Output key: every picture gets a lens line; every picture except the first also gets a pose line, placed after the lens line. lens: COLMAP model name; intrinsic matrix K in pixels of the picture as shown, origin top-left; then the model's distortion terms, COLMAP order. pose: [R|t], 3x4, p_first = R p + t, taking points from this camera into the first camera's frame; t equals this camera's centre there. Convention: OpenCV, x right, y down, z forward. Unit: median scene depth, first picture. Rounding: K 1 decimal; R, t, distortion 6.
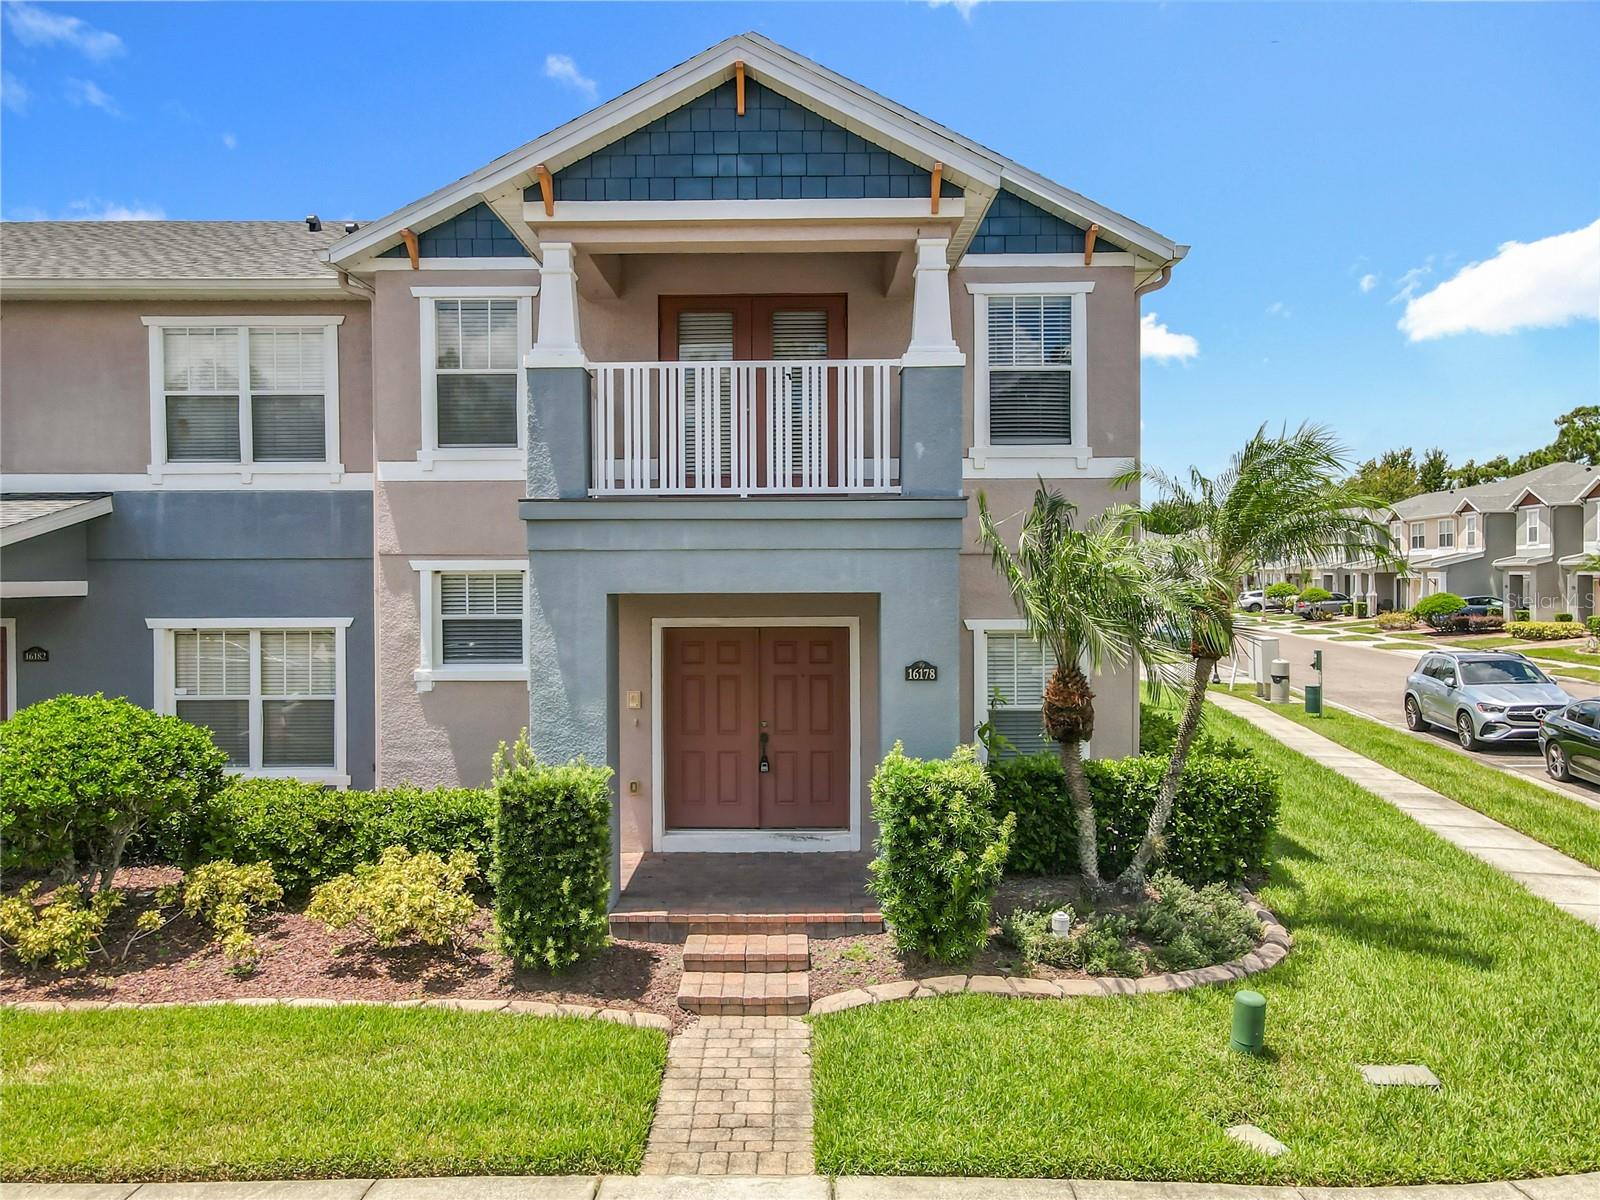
lens RADIAL K [[1149.5, 0, 800.4], [0, 1149.5, 577.4], [0, 0, 1]] dist [0.000616, 0.059438]
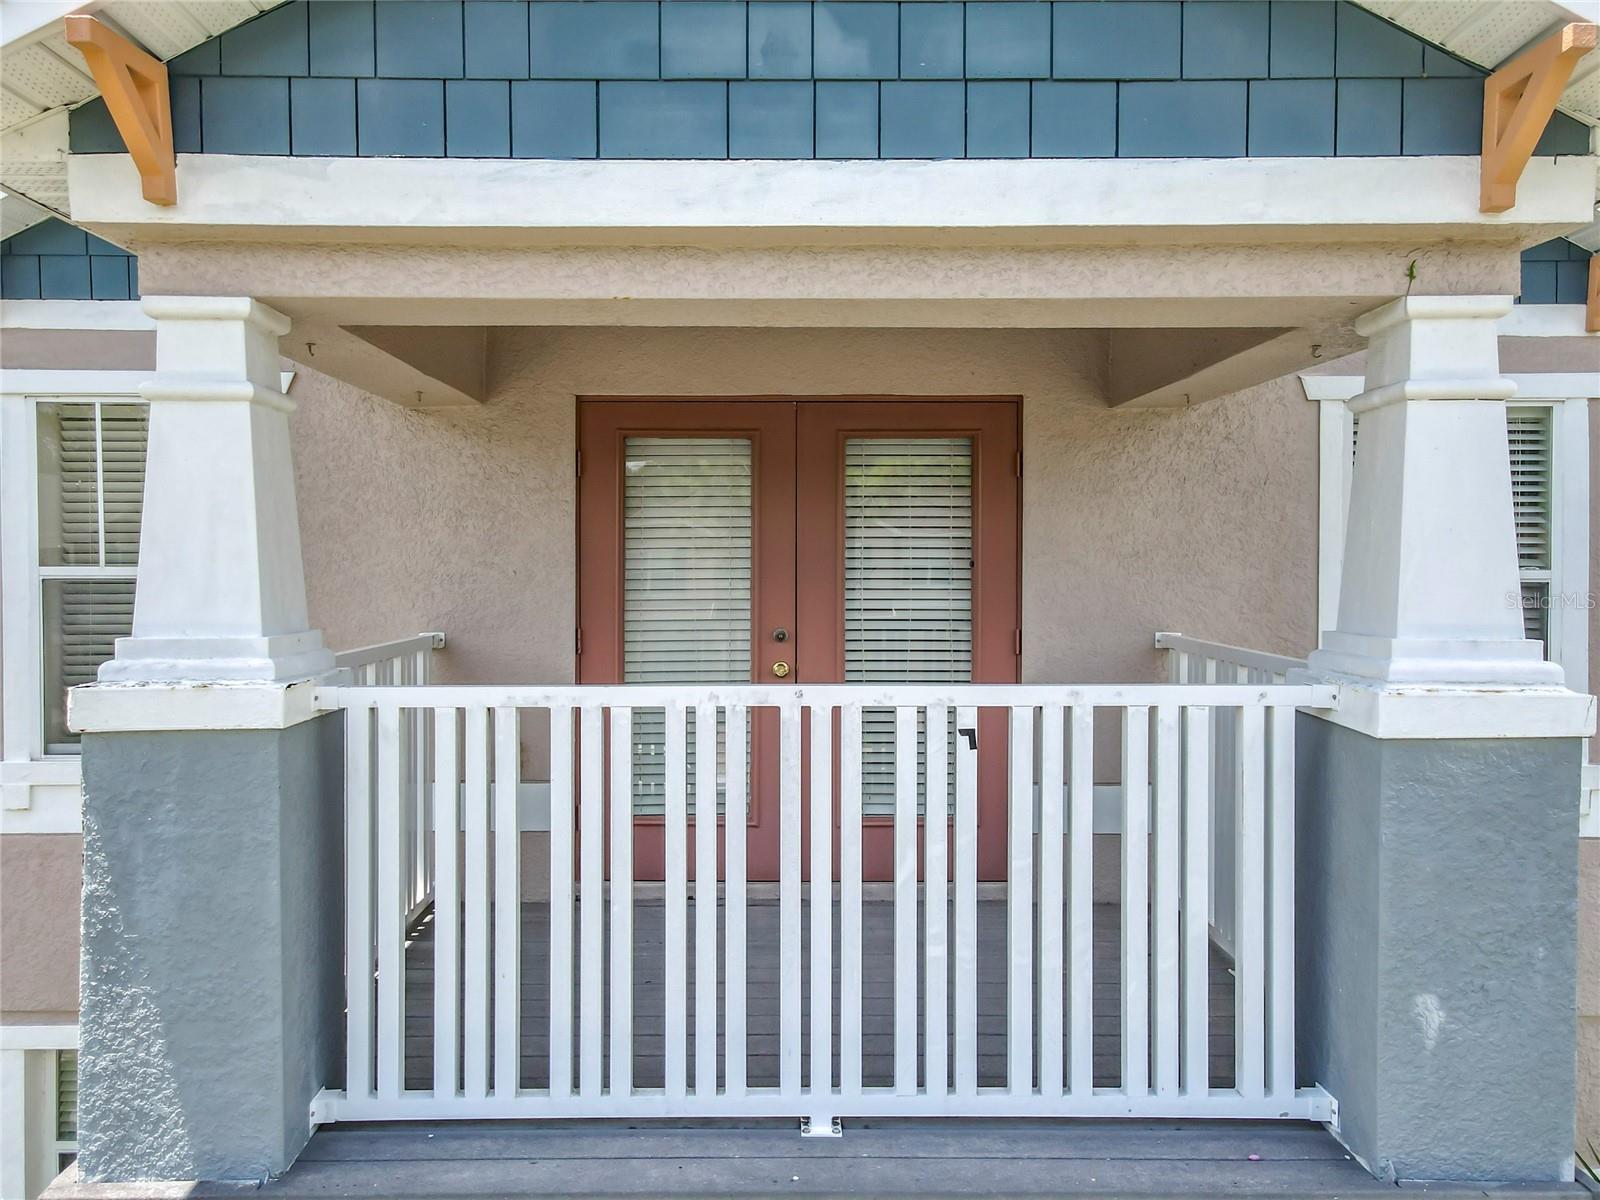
lens RADIAL K [[1170.4, 0, 790.0], [0, 1170.4, 591.1], [0, 0, 1]] dist [0.027253, 0.008108]
pose [[0.999799, 0.005009, 0.019405, -0.059090], [-0.005237, 0.999918, 0.011693, -0.199491], [-0.019345, -0.011792, 0.999743, 0.629190]]
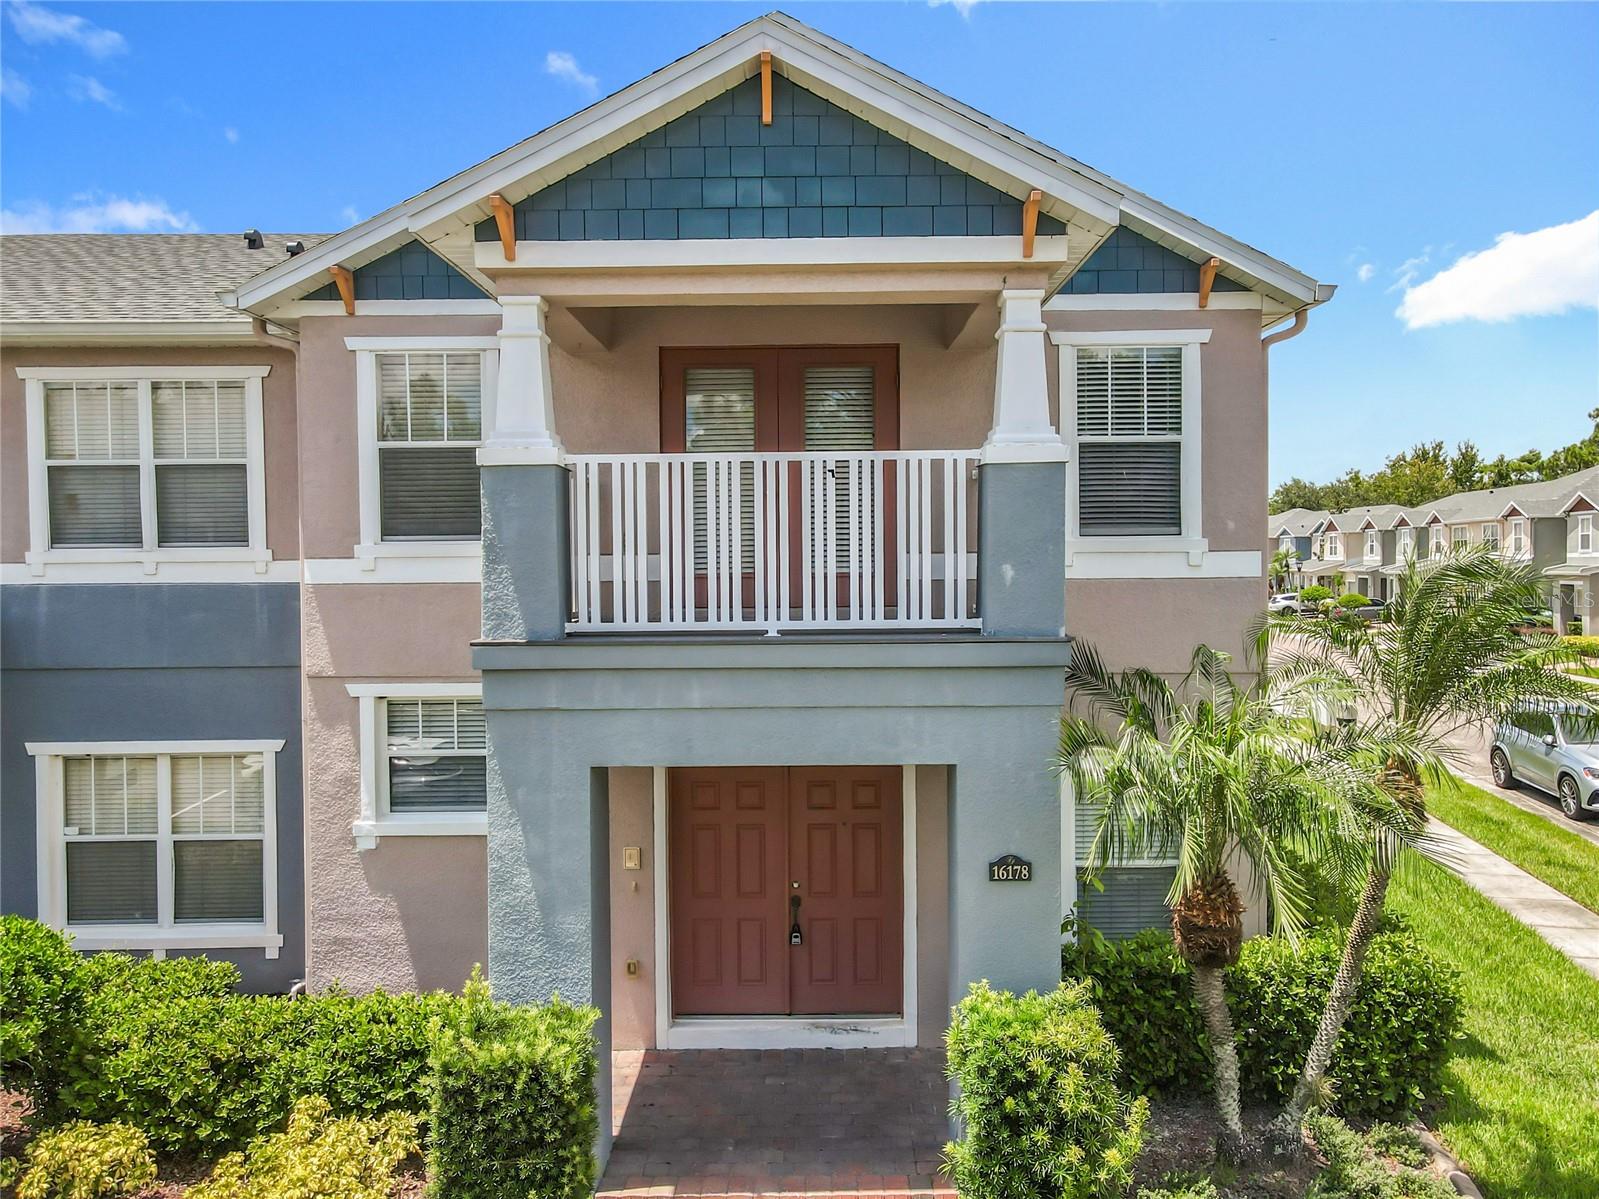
lens RADIAL K [[1177.4, 0, 823.2], [0, 1177.4, 591.4], [0, 0, 1]] dist [0.006040, 0.032099]
pose [[0.999967, -0.003532, 0.007337, -0.019762], [0.003420, 0.999877, 0.015293, -0.100146], [-0.007390, -0.015267, 0.999856, 0.209939]]
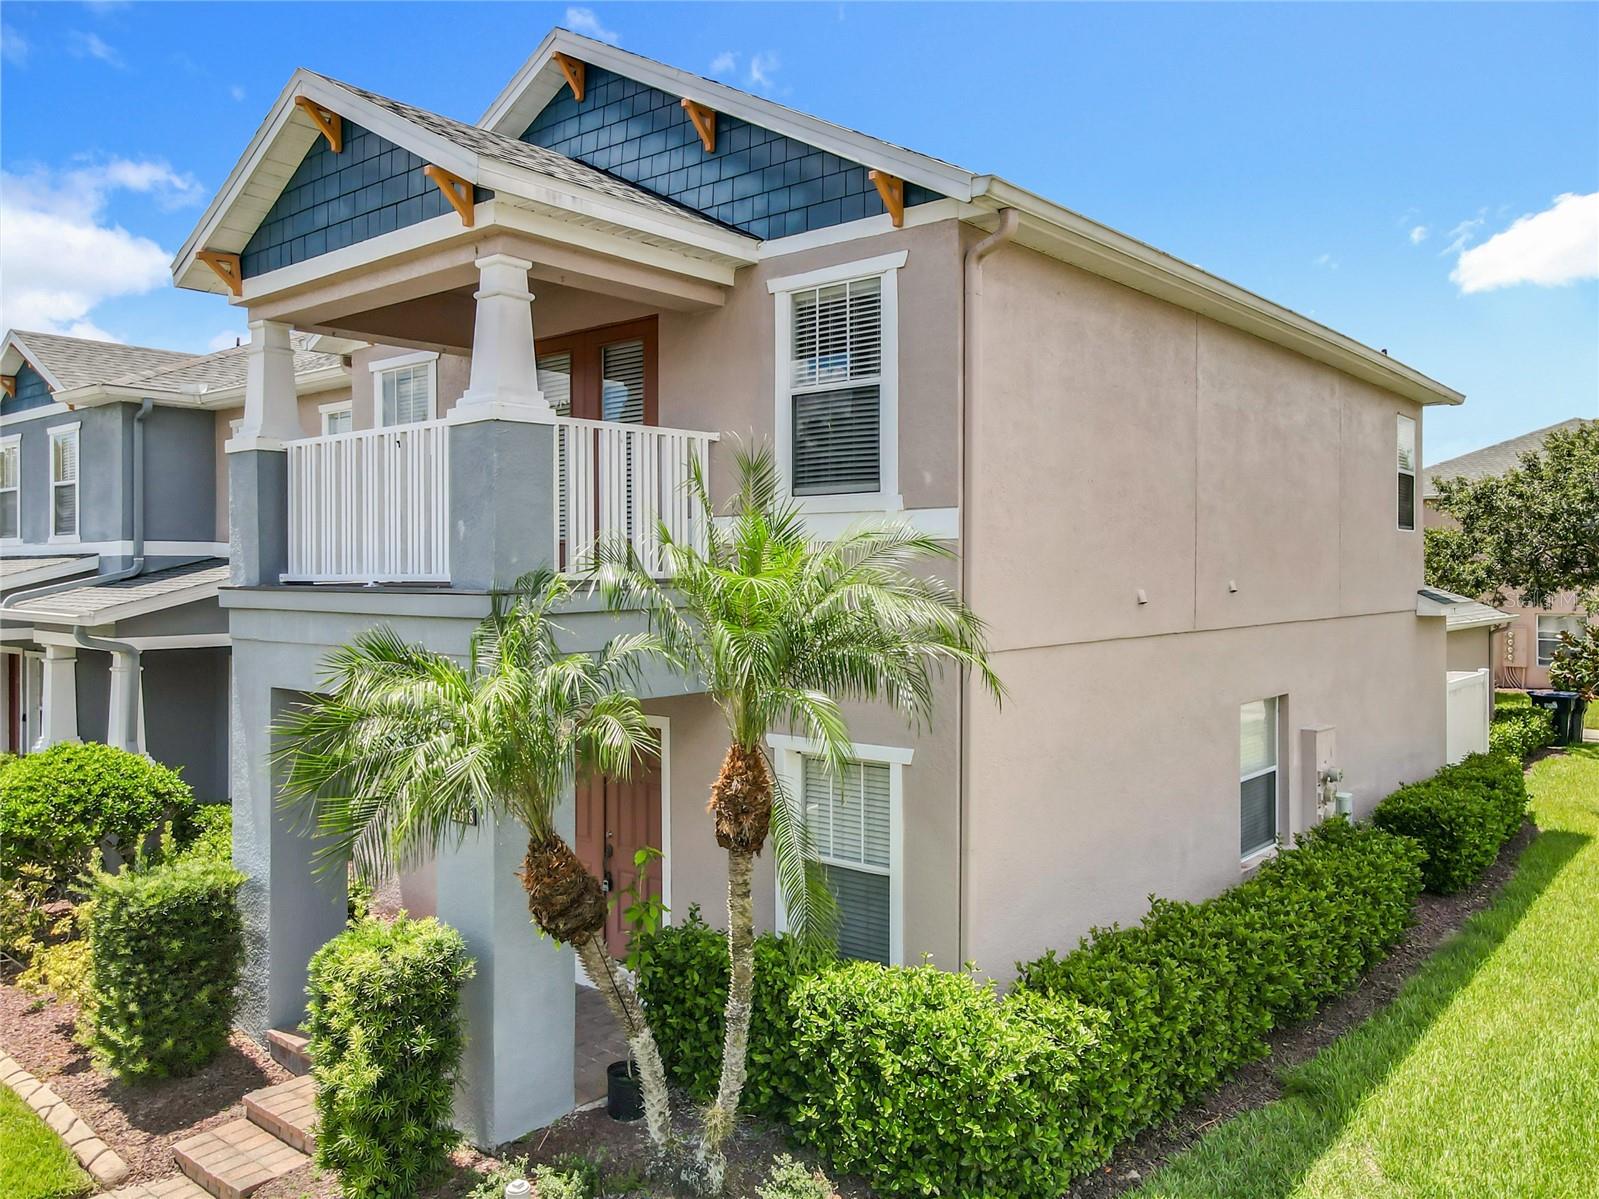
lens RADIAL K [[1241.9, 0, 799.5], [0, 1241.9, 599.5], [0, 0, 1]] dist [0.013716, 0.004815]
pose [[0.767120, 0.018378, -0.641240, 0.748077], [-0.009574, 0.999806, 0.017201, -0.071236], [0.641432, -0.007056, 0.767147, 0.441572]]
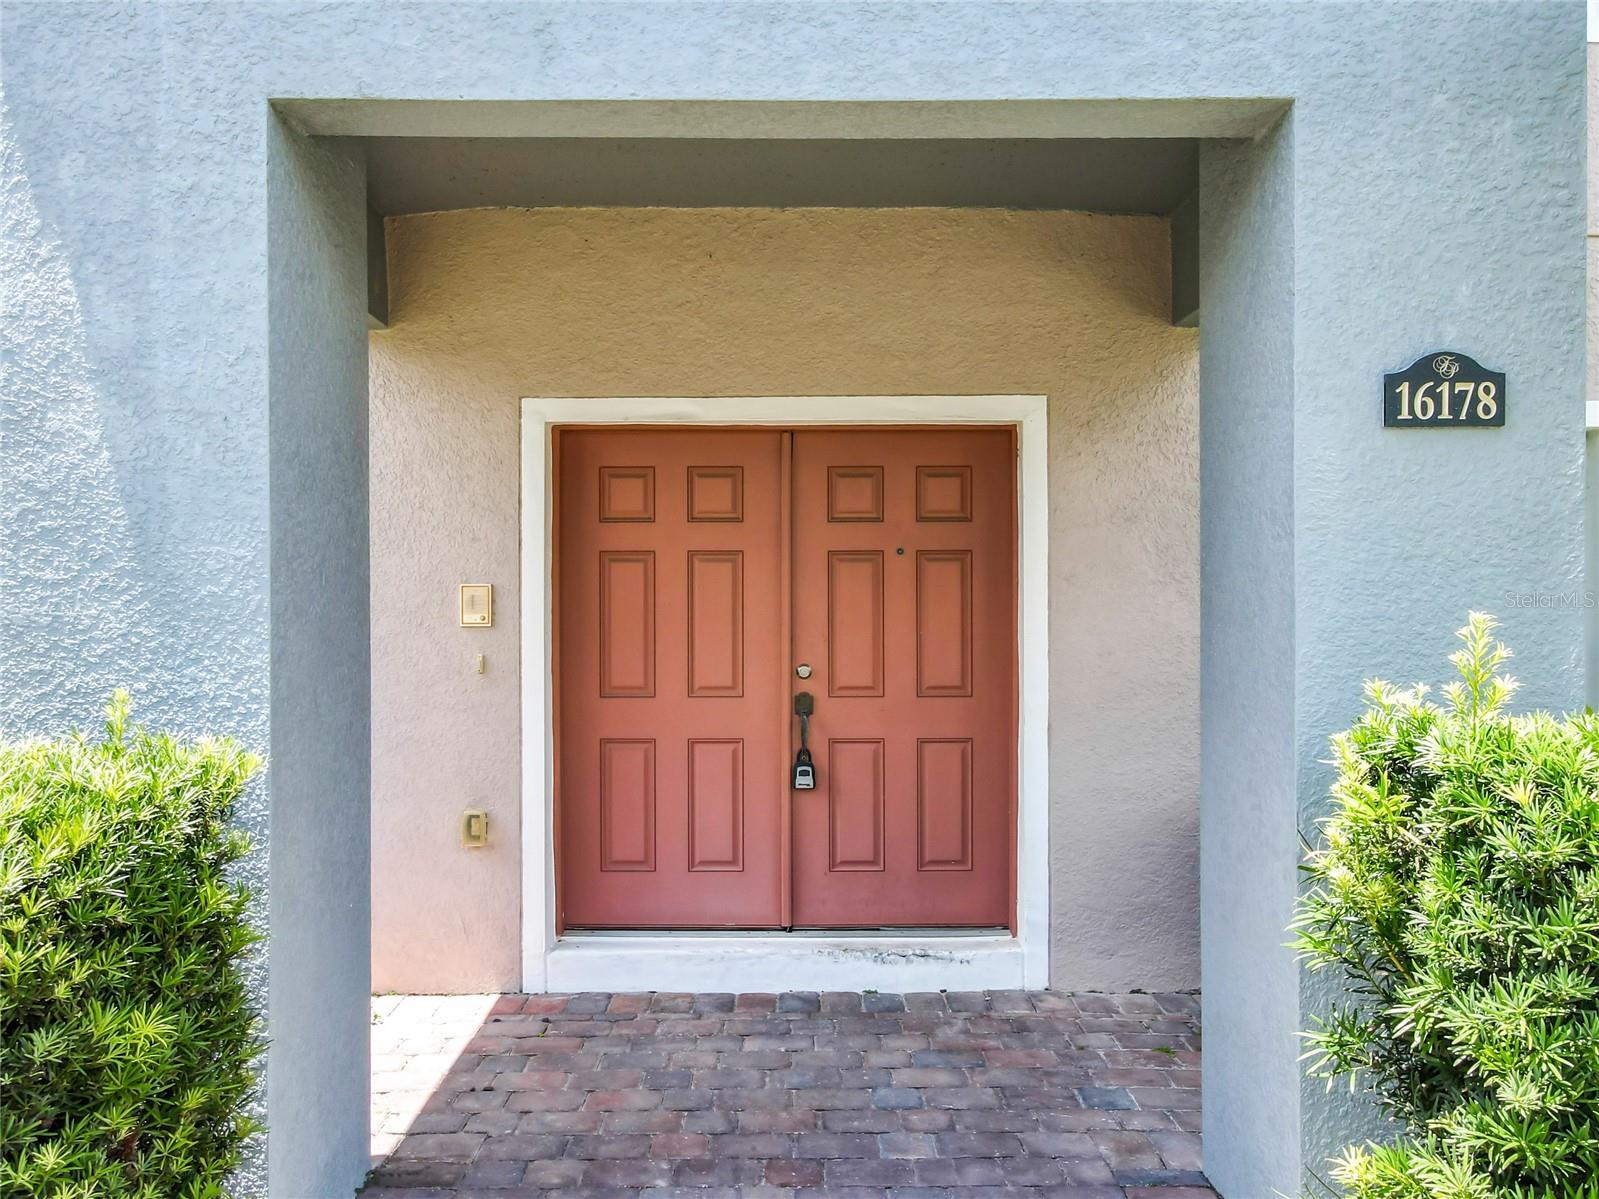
lens RADIAL K [[1241.9, 0, 799.5], [0, 1241.9, 599.5], [0, 0, 1]] dist [0.013716, 0.004815]
pose [[0.999901, 0.001510, 0.013977, -0.044093], [-0.001462, 0.999993, -0.003465, 0.117803], [-0.013982, 0.003444, 0.999896, 0.638256]]
